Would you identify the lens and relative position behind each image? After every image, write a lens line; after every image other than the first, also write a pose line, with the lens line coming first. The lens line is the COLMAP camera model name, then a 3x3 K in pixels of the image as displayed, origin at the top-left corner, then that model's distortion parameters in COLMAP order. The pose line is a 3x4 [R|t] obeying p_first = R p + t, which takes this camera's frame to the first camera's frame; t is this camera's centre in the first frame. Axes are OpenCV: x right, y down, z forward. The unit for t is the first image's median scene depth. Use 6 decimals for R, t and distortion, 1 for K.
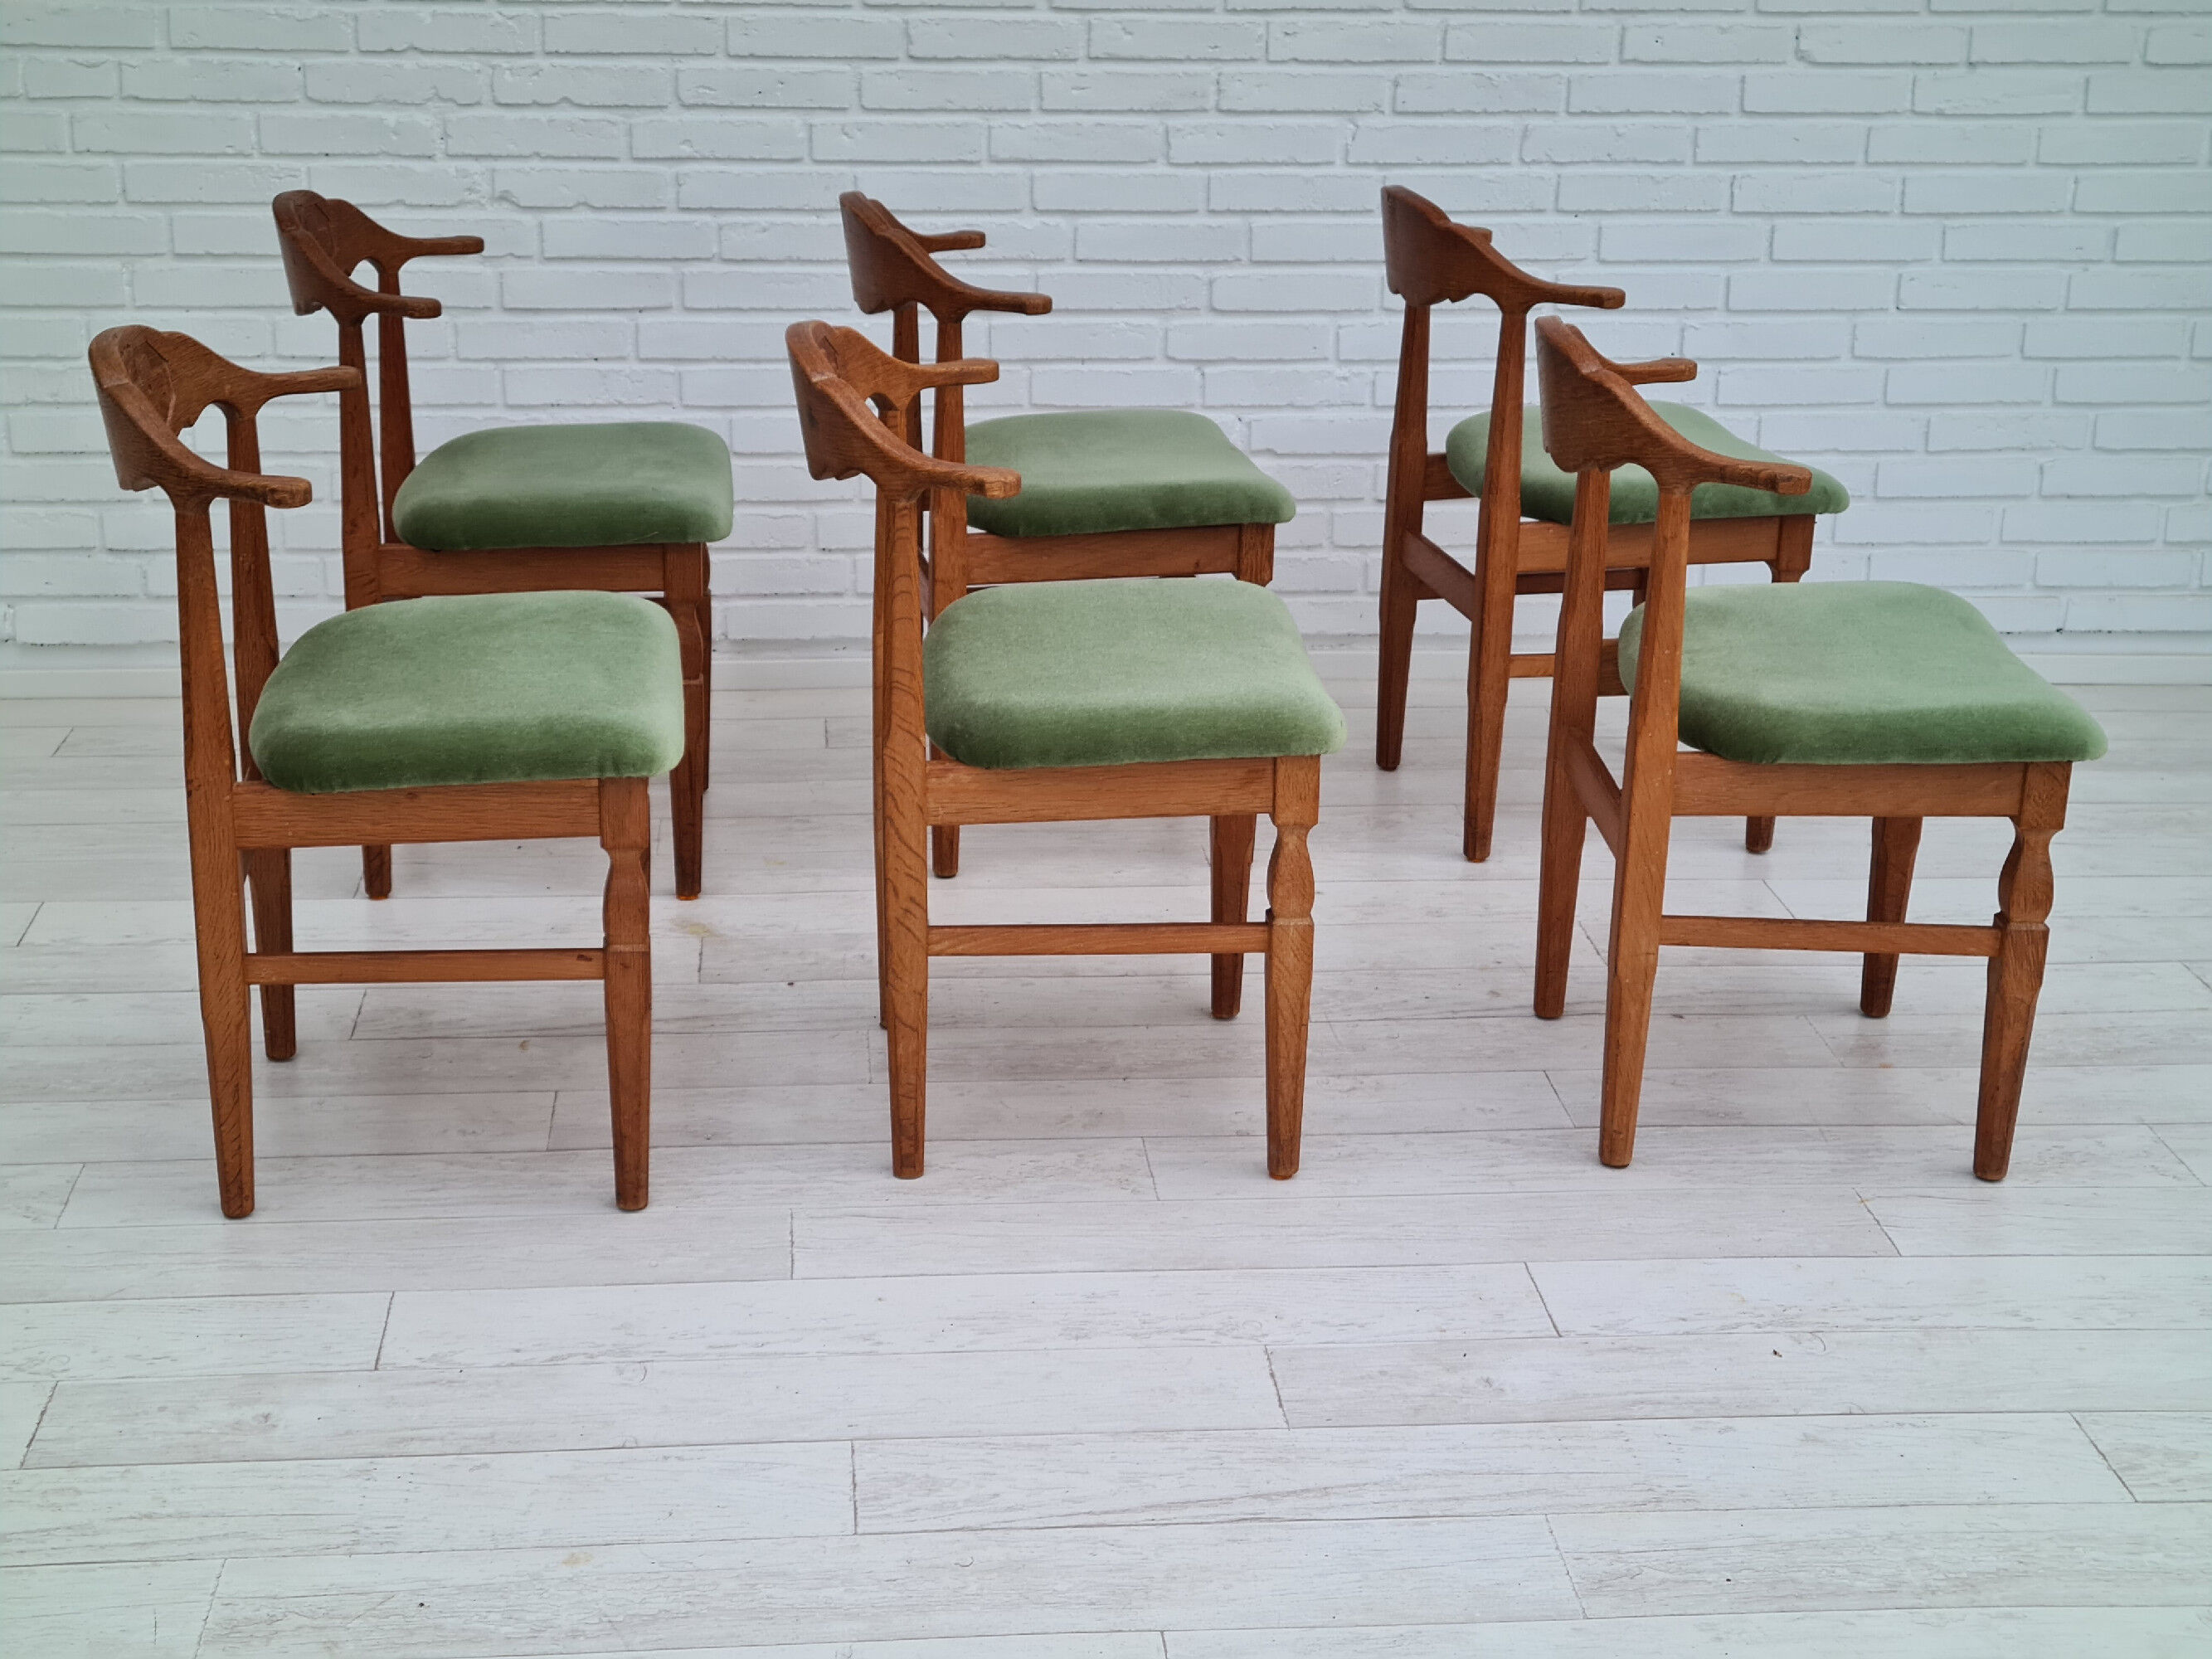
lens RADIAL K [[3363.8, 0, 1096.5], [0, 3363.8, 838.6], [0, 0, 1]] dist [0.064385, 0.000000]
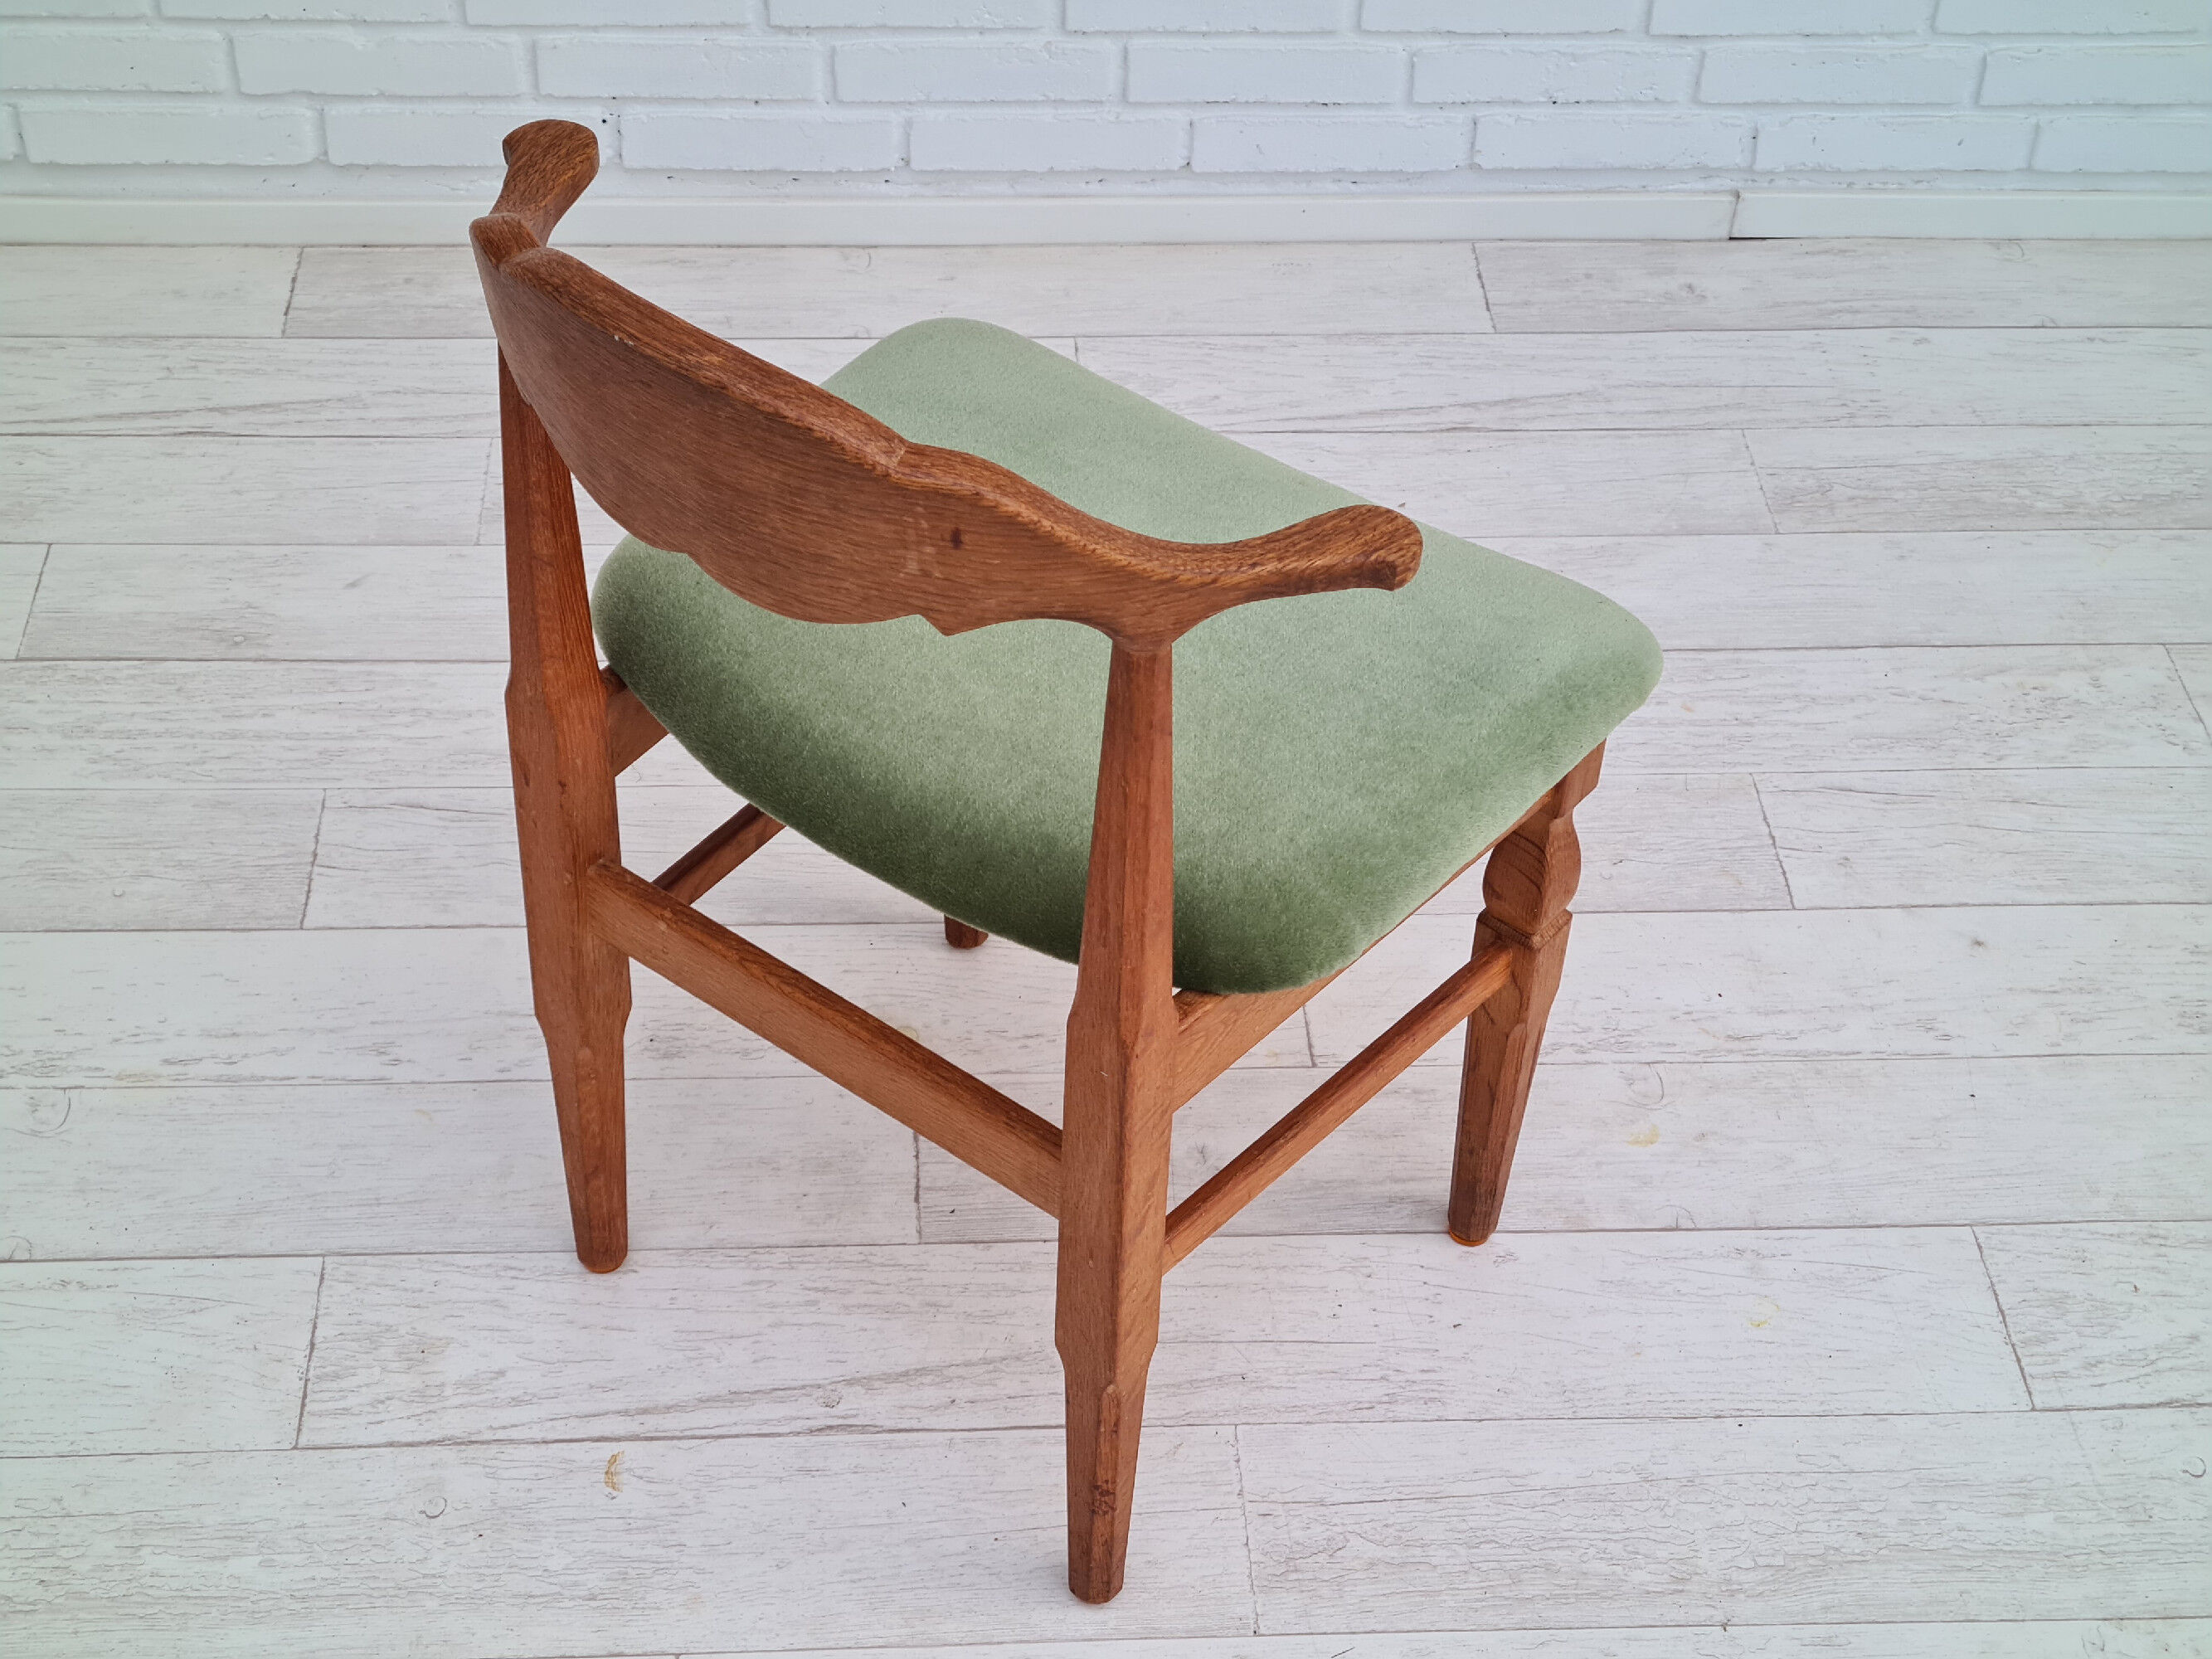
lens RADIAL K [[3363.8, 0, 1101.4], [0, 3363.8, 865.1], [0, 0, 1]] dist [0.064385, 0.000000]
pose [[0.999380, 0.034629, -0.006377, -0.075946], [-0.029400, 0.920291, 0.390129, -0.205343], [0.019378, -0.389700, 0.920738, 0.448970]]
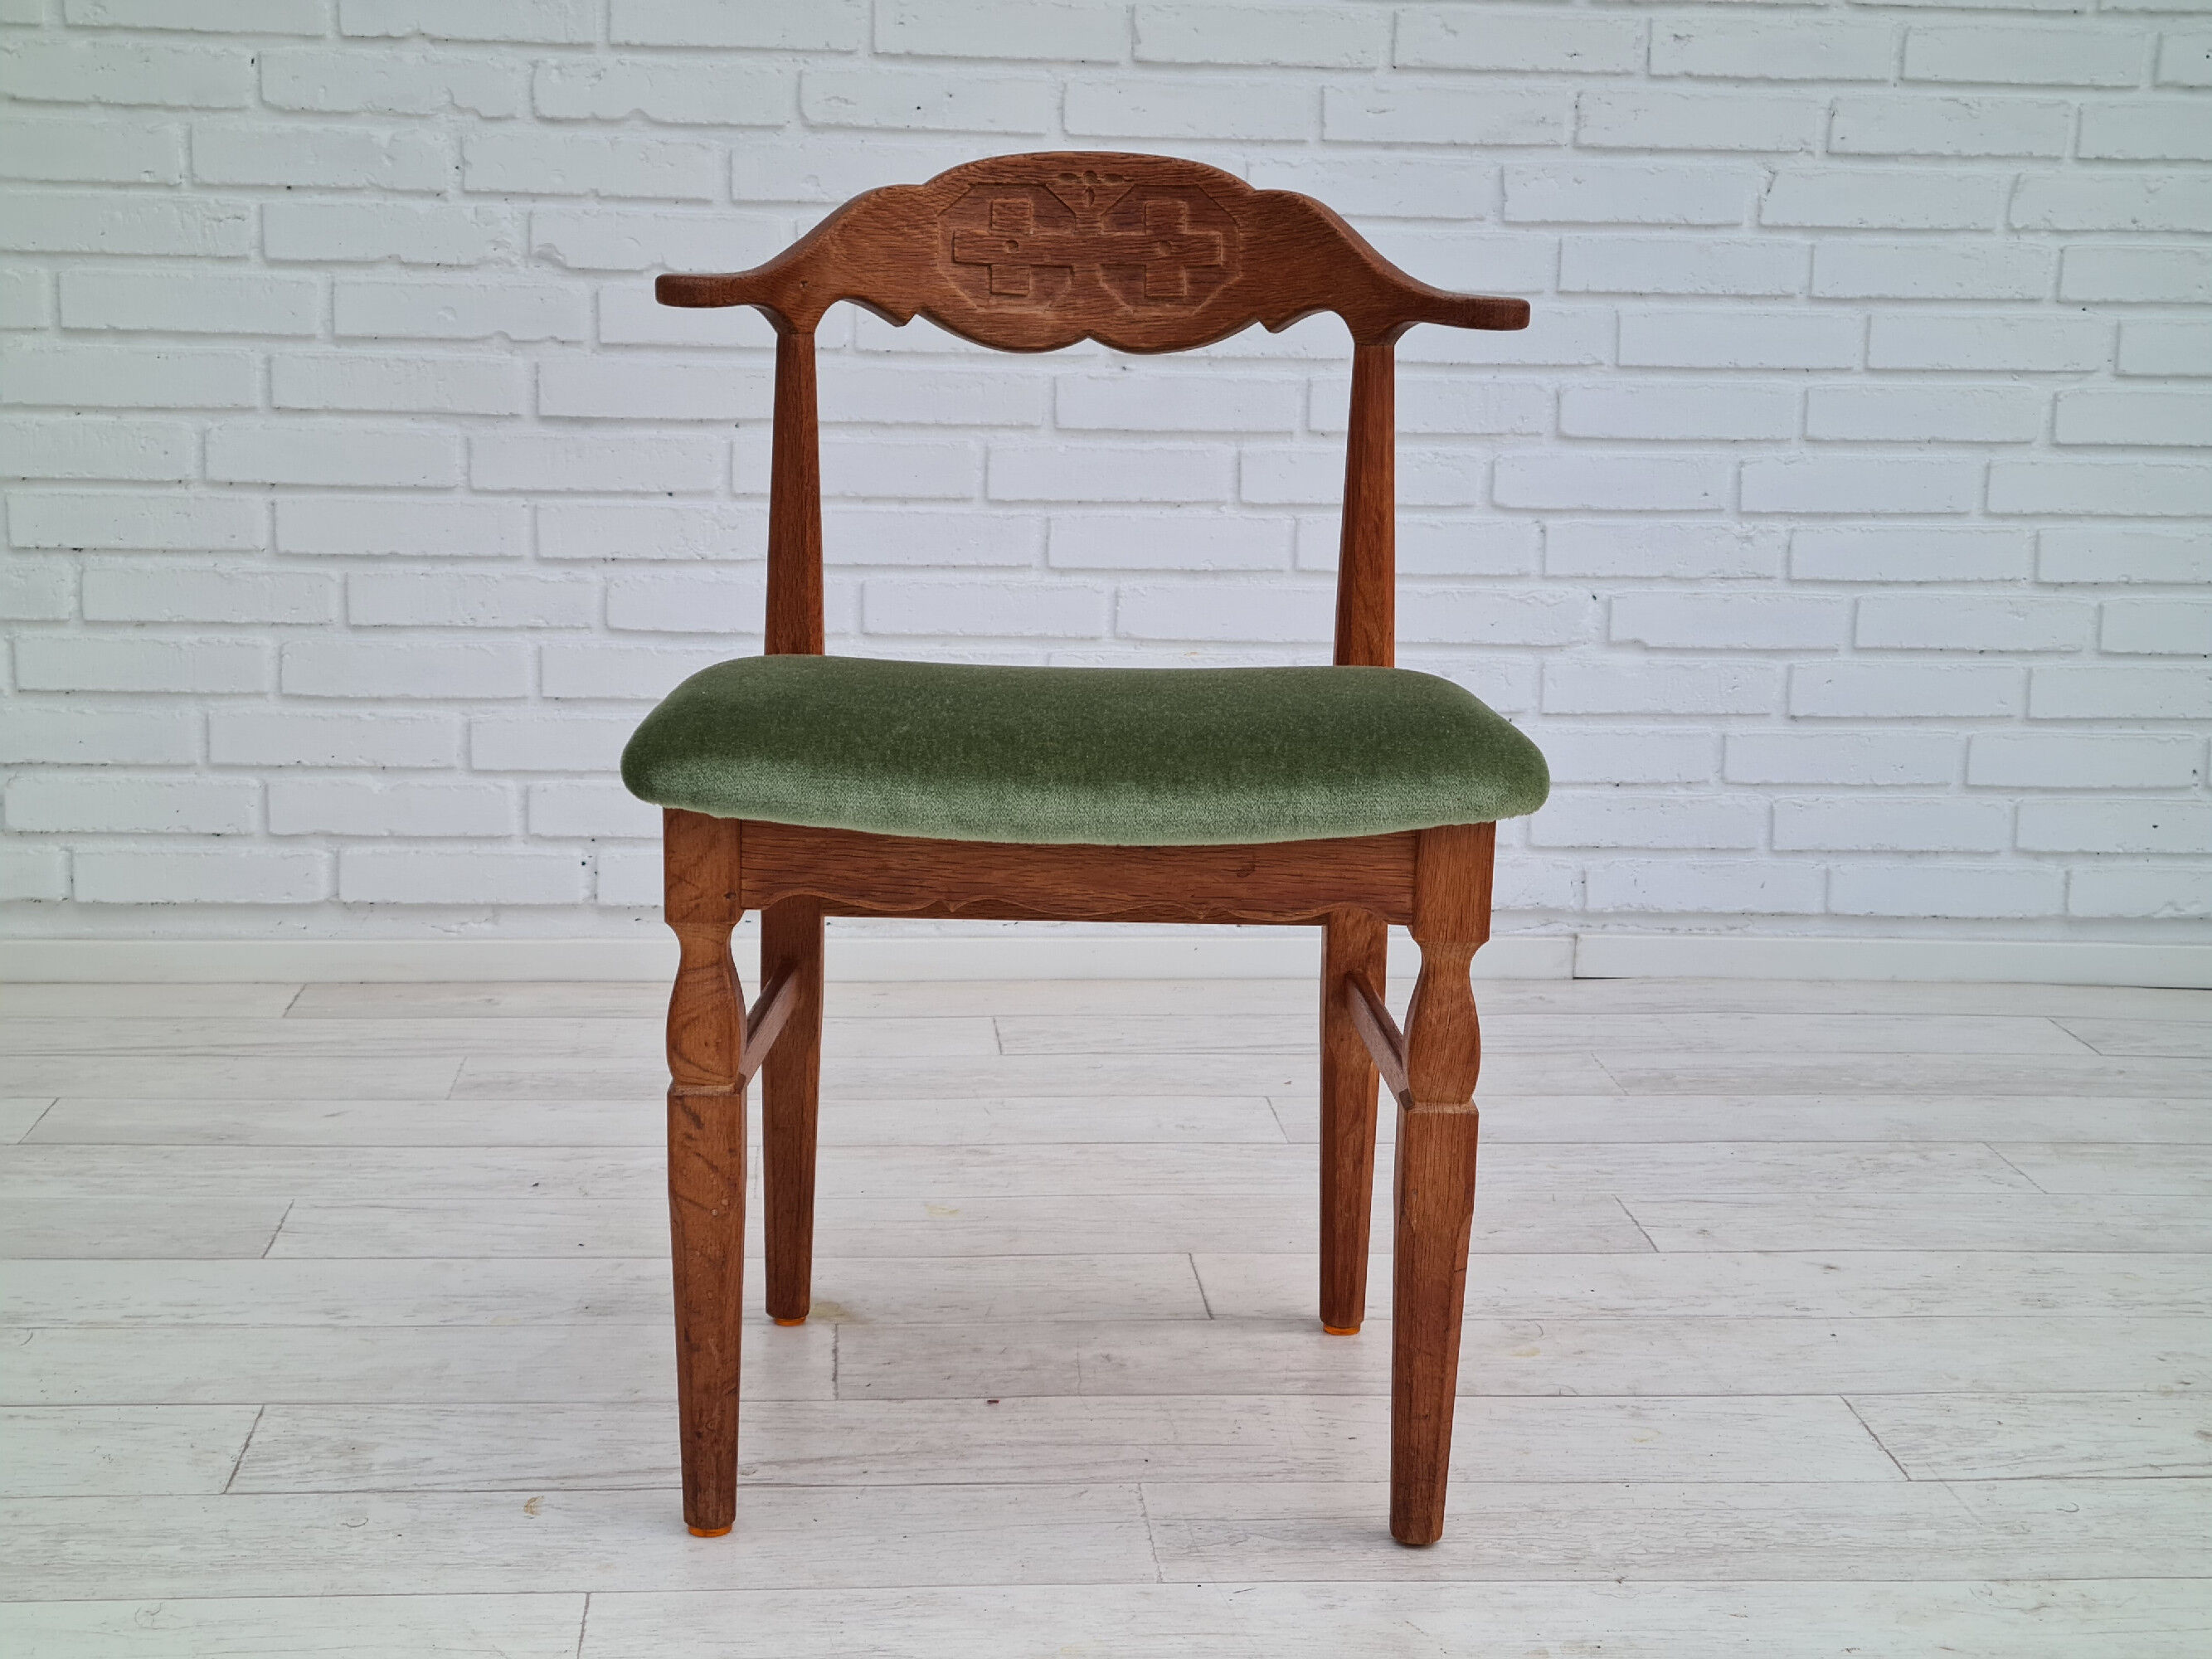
lens RADIAL K [[3363.8, 0, 1100.1], [0, 3363.8, 862.8], [0, 0, 1]] dist [0.064385, 0.000000]
pose [[0.999938, 0.009355, -0.005969, -0.061162], [-0.010044, 0.991688, -0.128270, 0.022065], [0.004719, 0.128322, 0.991721, 0.359306]]
